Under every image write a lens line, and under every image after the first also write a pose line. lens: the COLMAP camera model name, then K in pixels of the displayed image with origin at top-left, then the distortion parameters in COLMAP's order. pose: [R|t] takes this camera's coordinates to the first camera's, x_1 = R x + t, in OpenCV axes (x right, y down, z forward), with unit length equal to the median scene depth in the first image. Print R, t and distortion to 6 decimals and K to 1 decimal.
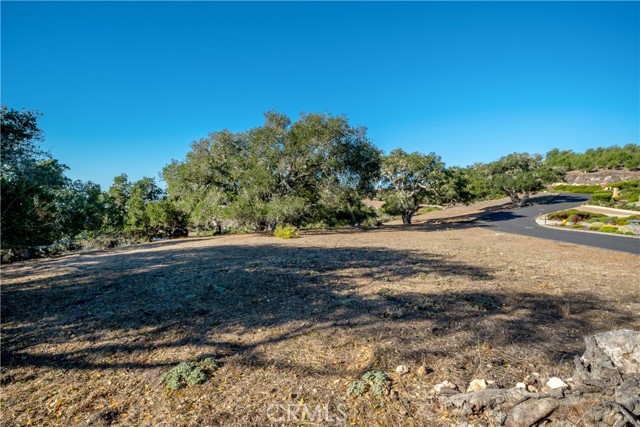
lens RADIAL K [[312.5, 0, 320.0], [0, 312.5, 213.5], [0, 0, 1]] dist [-0.000022, -0.000009]
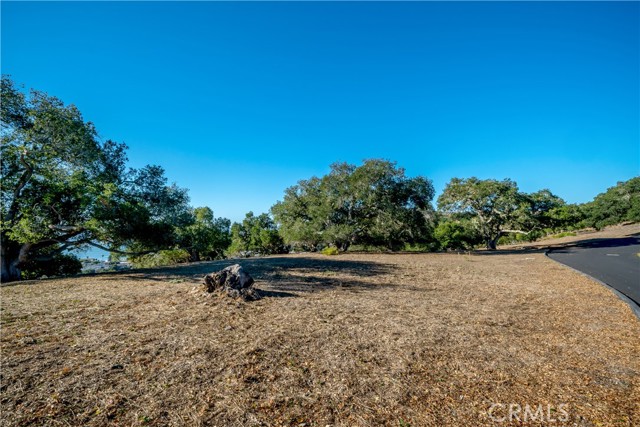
lens RADIAL K [[296.0, 0, 320.0], [0, 296.0, 213.5], [0, 0, 1]] dist [0.000161, 0.000014]
pose [[0.904087, -0.029154, -0.426353, 0.300991], [-0.006547, 0.996608, -0.082032, 0.001184], [0.427299, 0.076956, 0.900829, -0.166394]]
